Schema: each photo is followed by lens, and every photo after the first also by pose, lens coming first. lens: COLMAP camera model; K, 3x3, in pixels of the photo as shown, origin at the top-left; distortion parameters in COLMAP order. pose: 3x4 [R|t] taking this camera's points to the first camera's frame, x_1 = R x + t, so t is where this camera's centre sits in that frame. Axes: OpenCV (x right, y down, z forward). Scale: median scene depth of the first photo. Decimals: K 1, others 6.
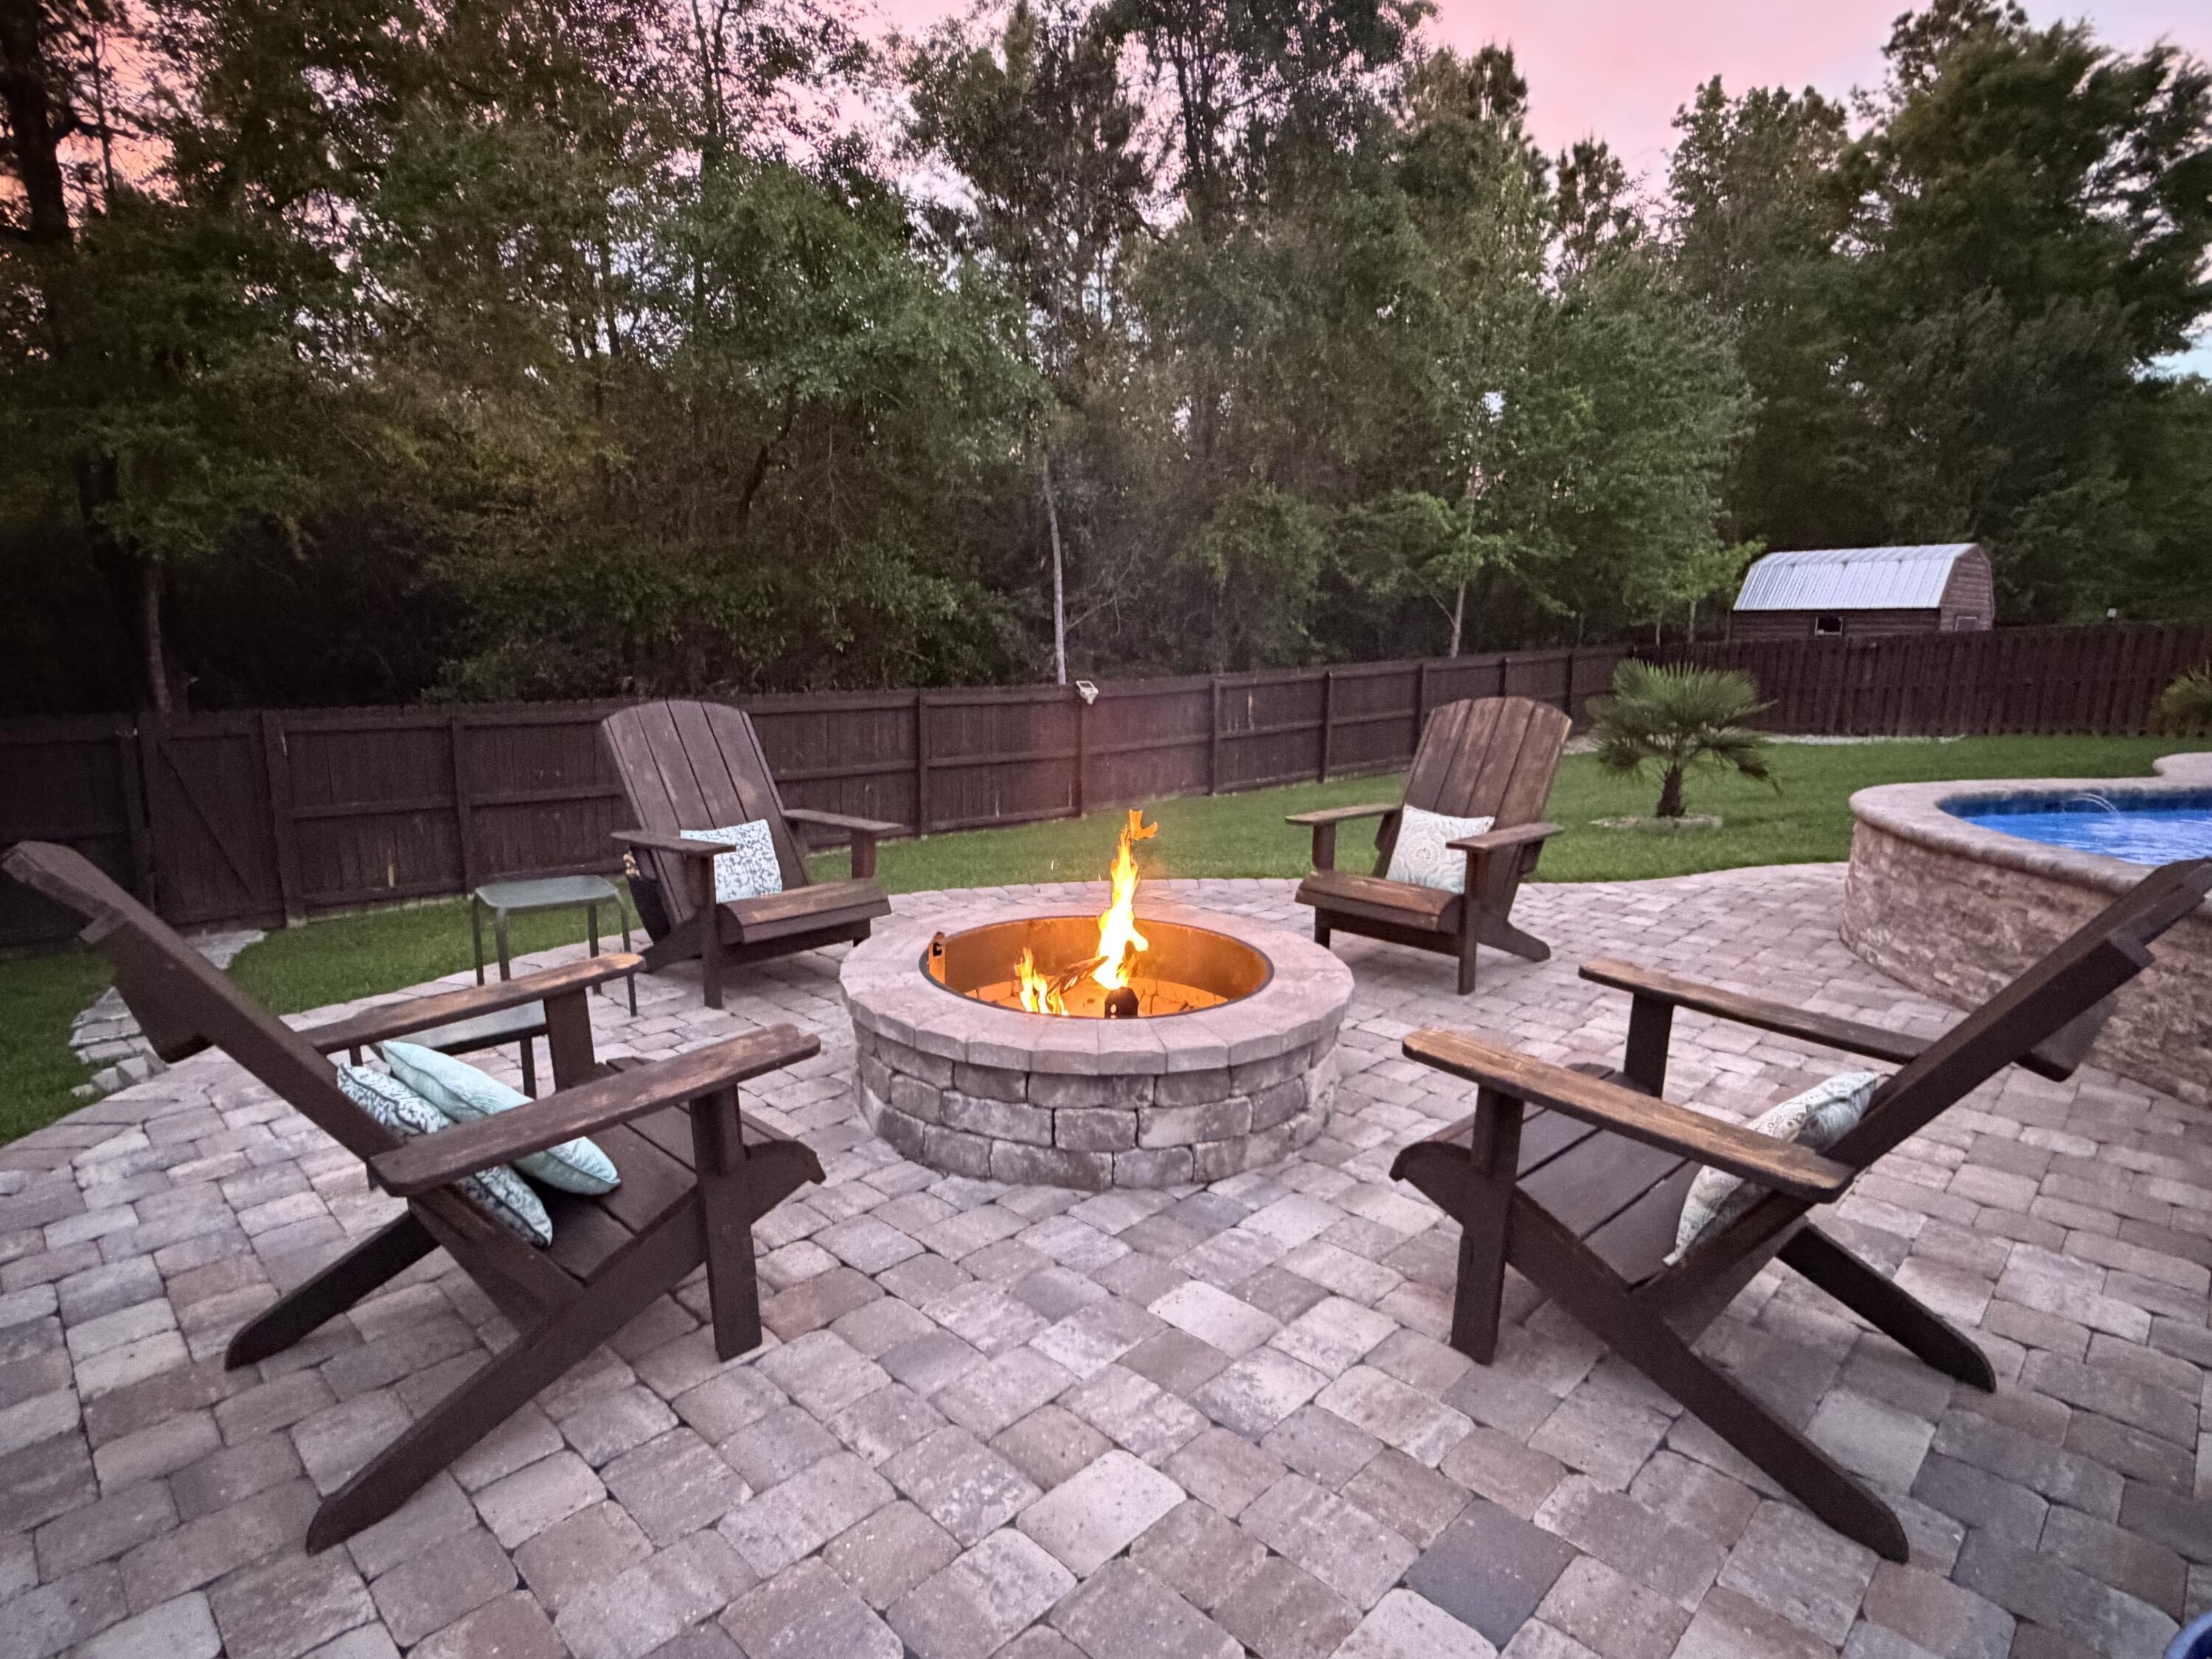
lens RADIAL K [[1170.8, 0, 1097.8], [0, 1170.8, 836.9], [0, 0, 1]] dist [0.003376, -0.001351]
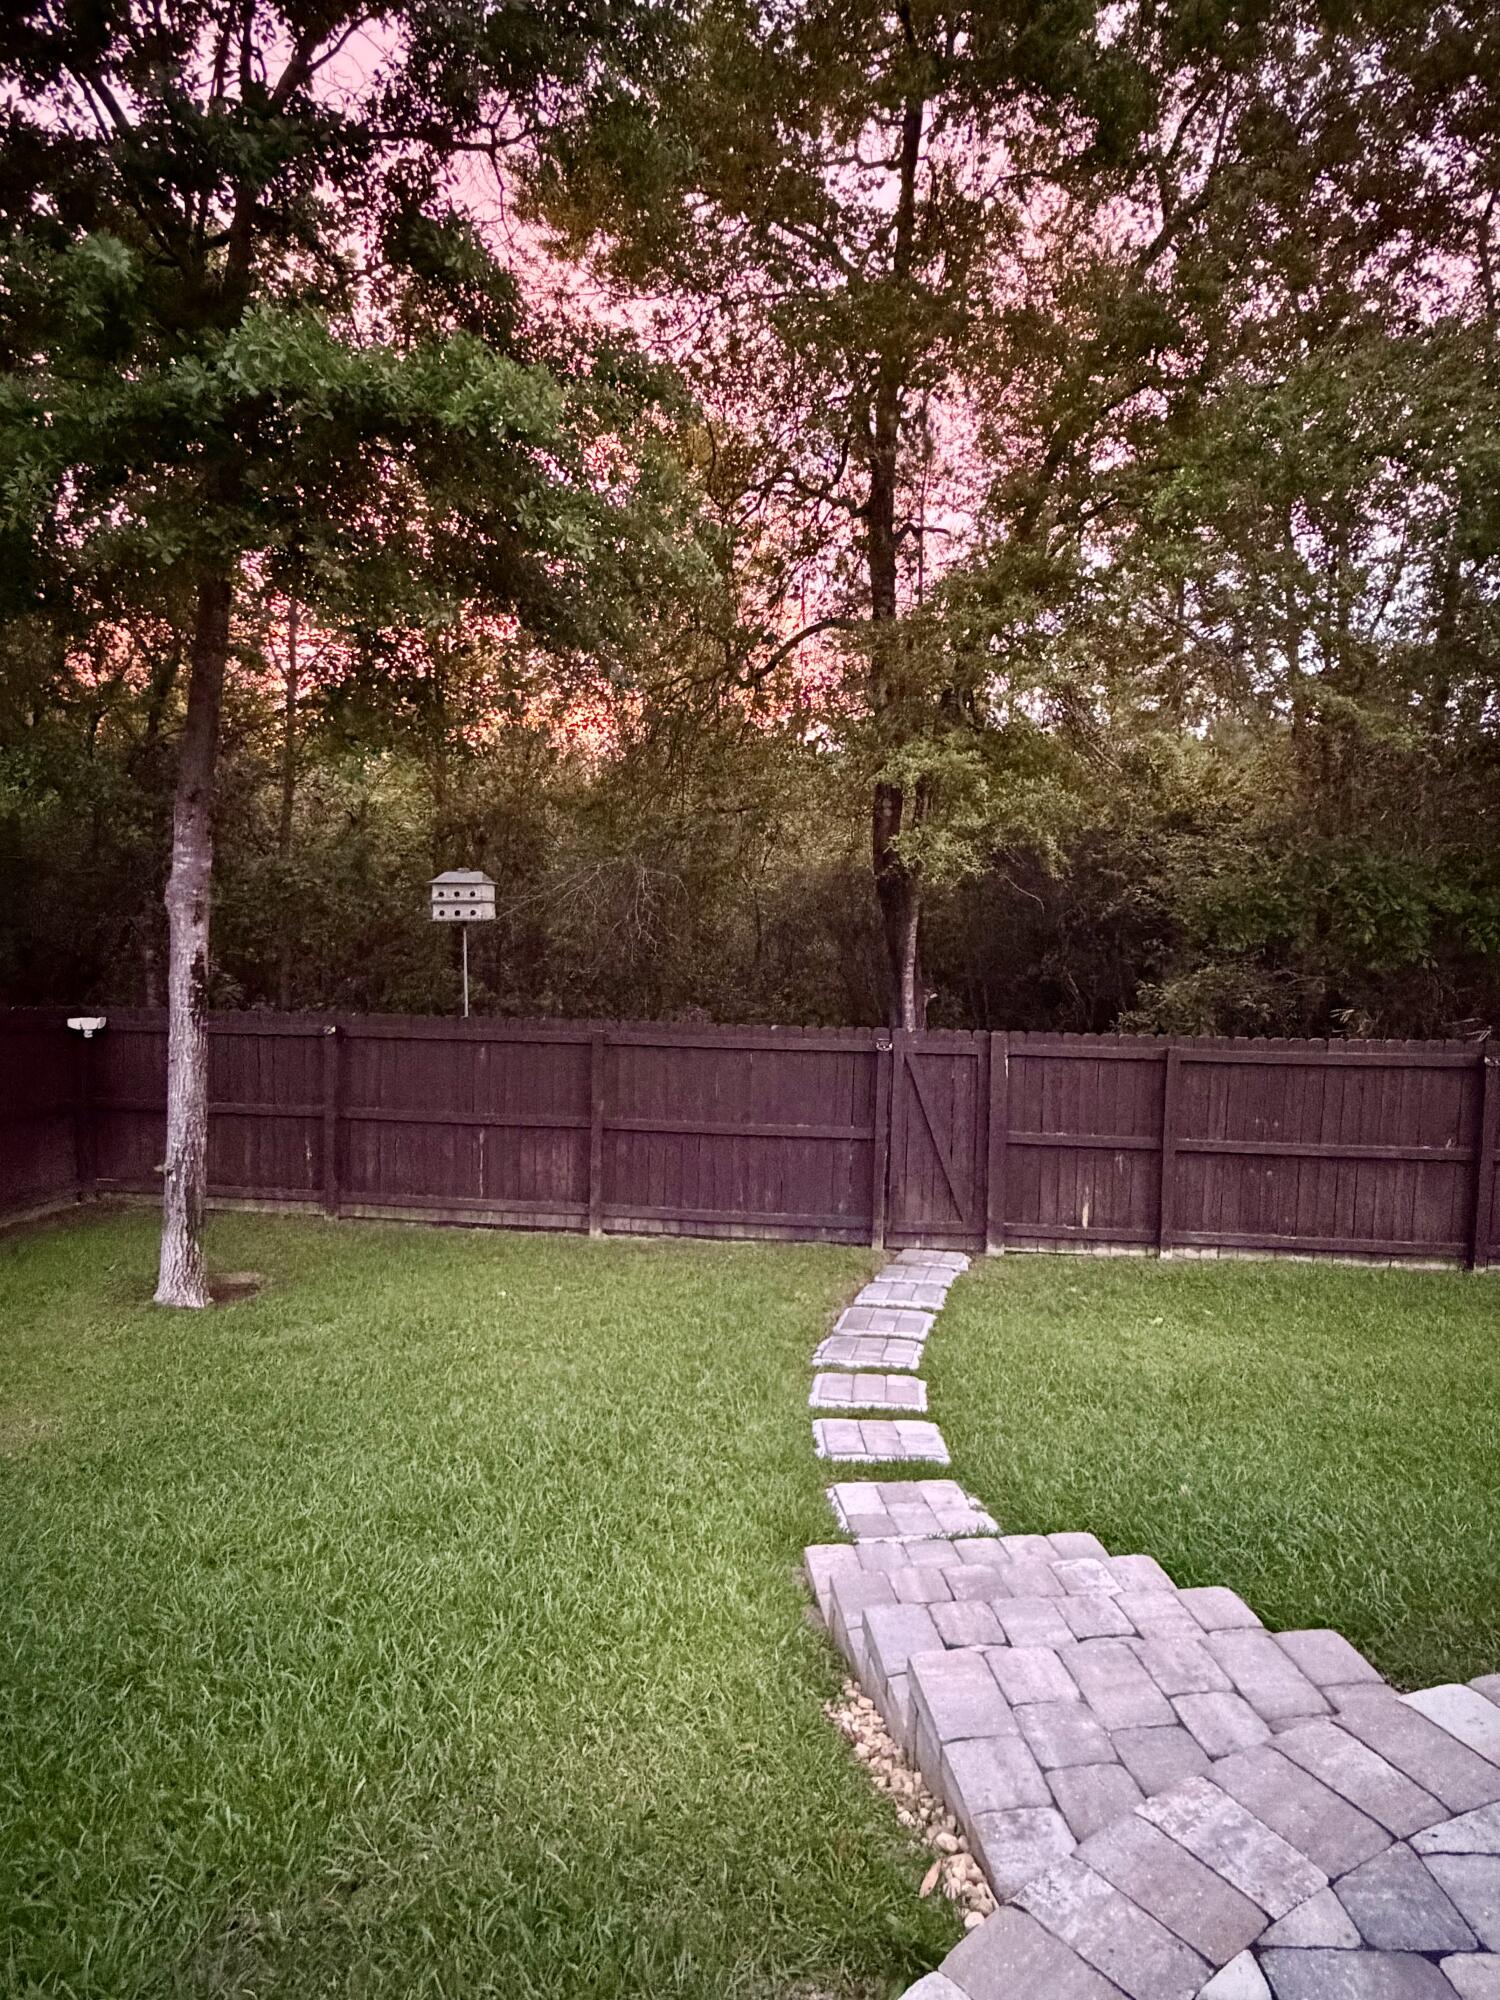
lens RADIAL K [[1058.6, 0, 760.9], [0, 1058.6, 996.1], [0, 0, 1]] dist [0.003376, -0.001351]
pose [[0.706610, 0.039446, -0.706503, -0.224807], [-0.132500, 0.988160, -0.077348, -0.043765], [0.695088, 0.148266, 0.703470, 0.234543]]
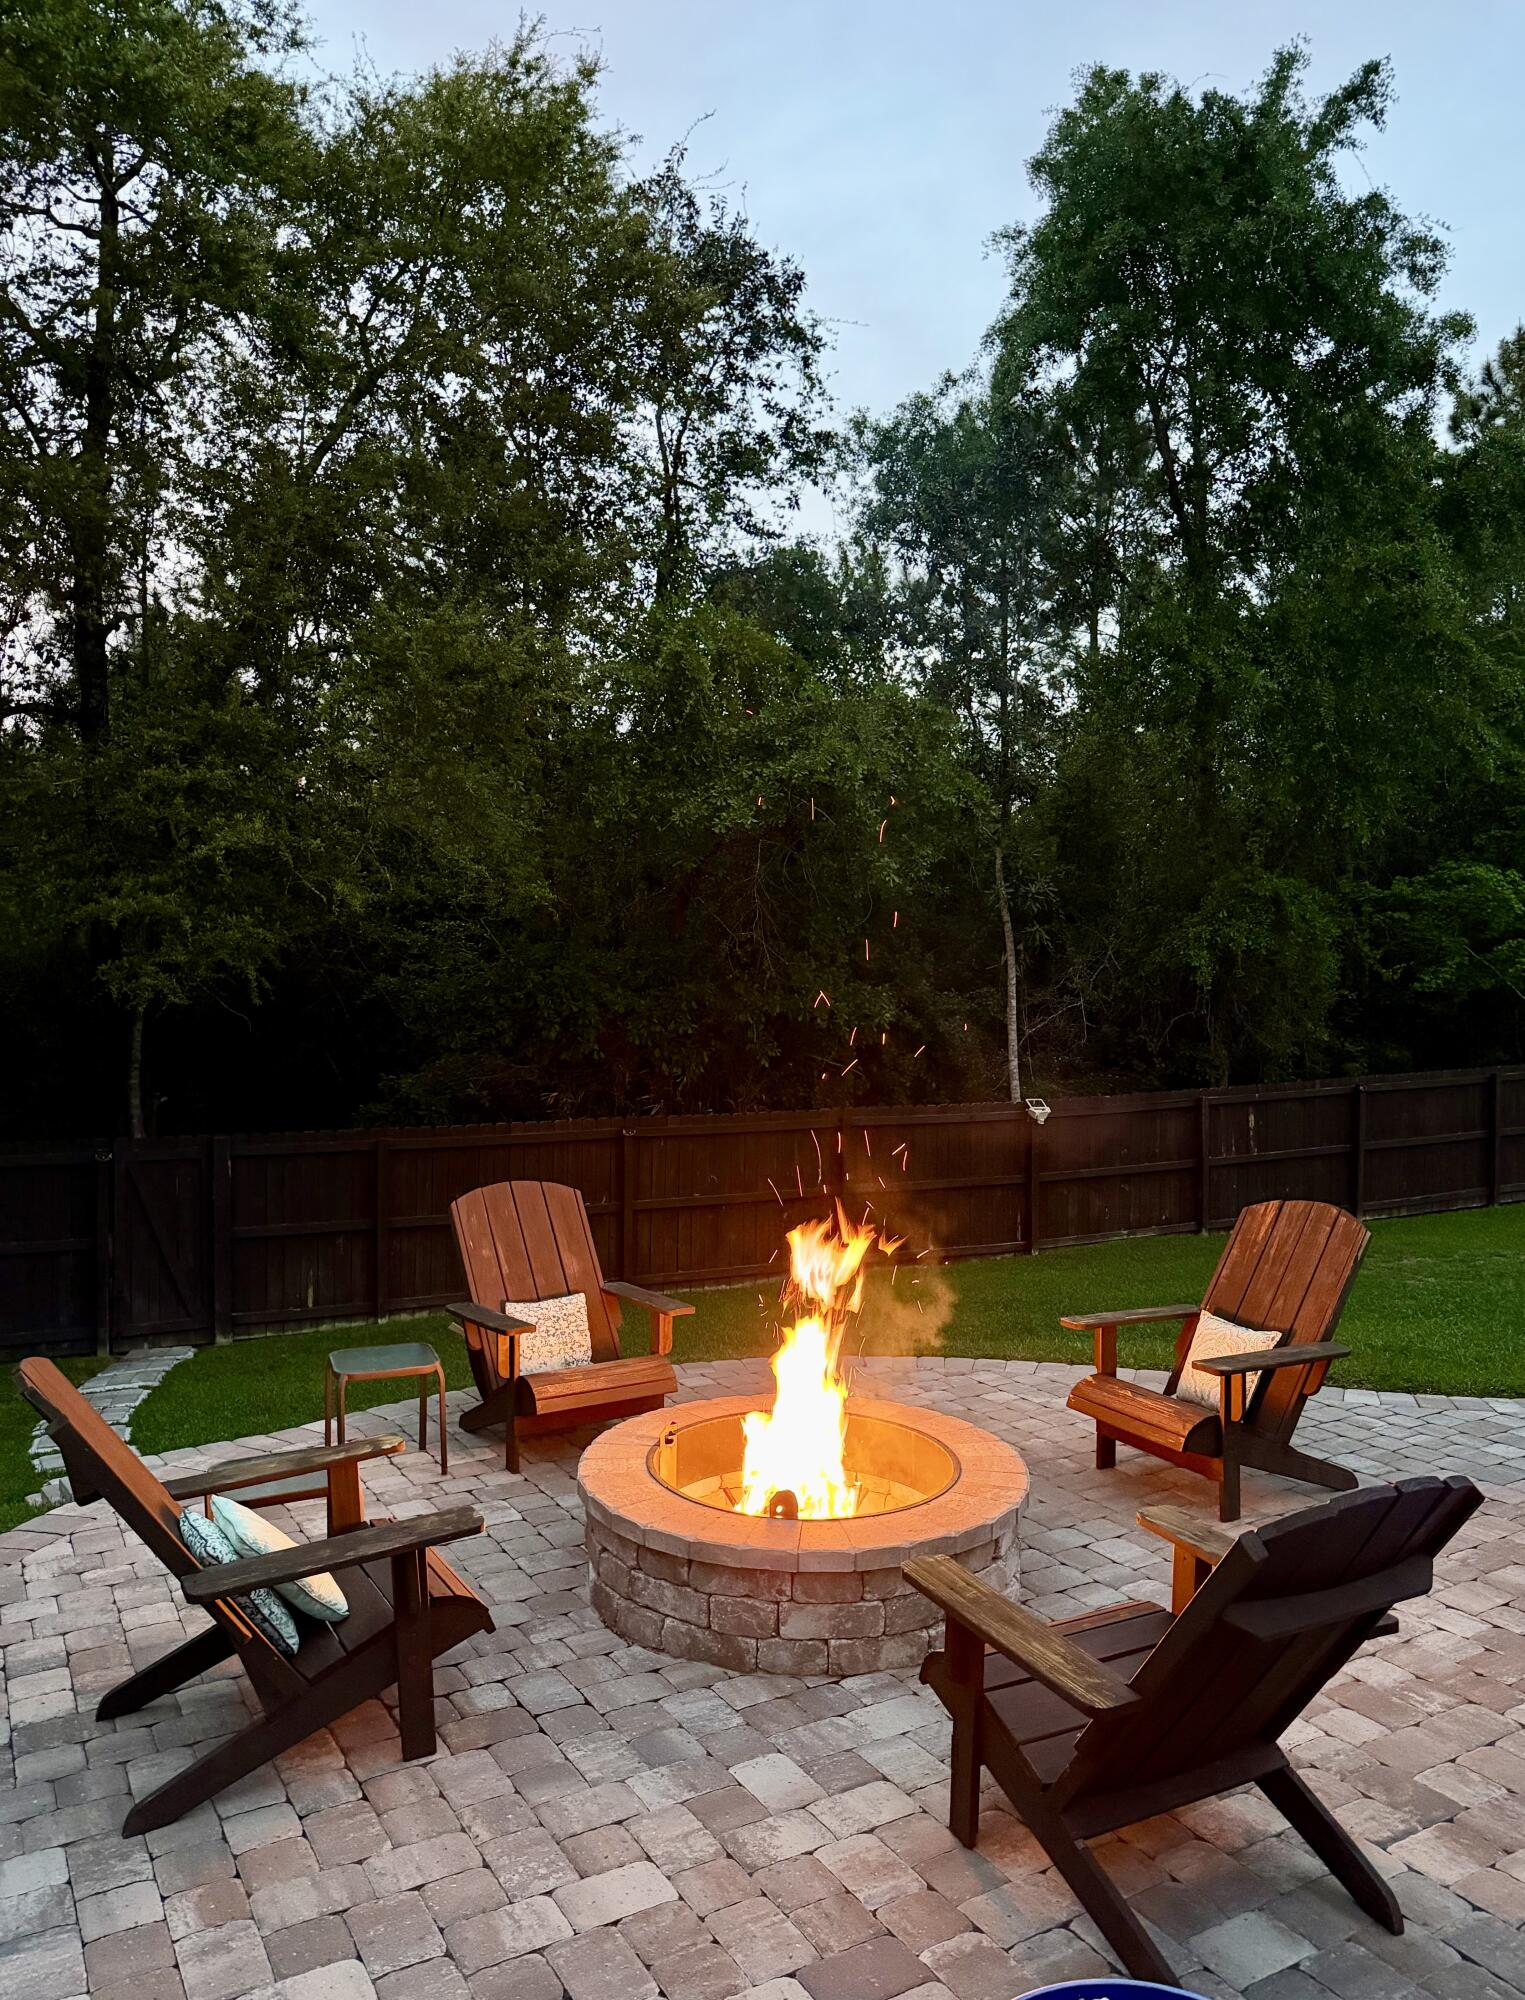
lens RADIAL K [[1440.4, 0, 769.0], [0, 1440.4, 1028.7], [0, 0, 1]] dist [0.035089, -0.041488]
pose [[0.965084, 0.001558, -0.261935, 0.123072], [-0.039880, 0.989199, -0.141052, -0.040215], [0.258886, 0.146573, 0.954722, -0.145053]]
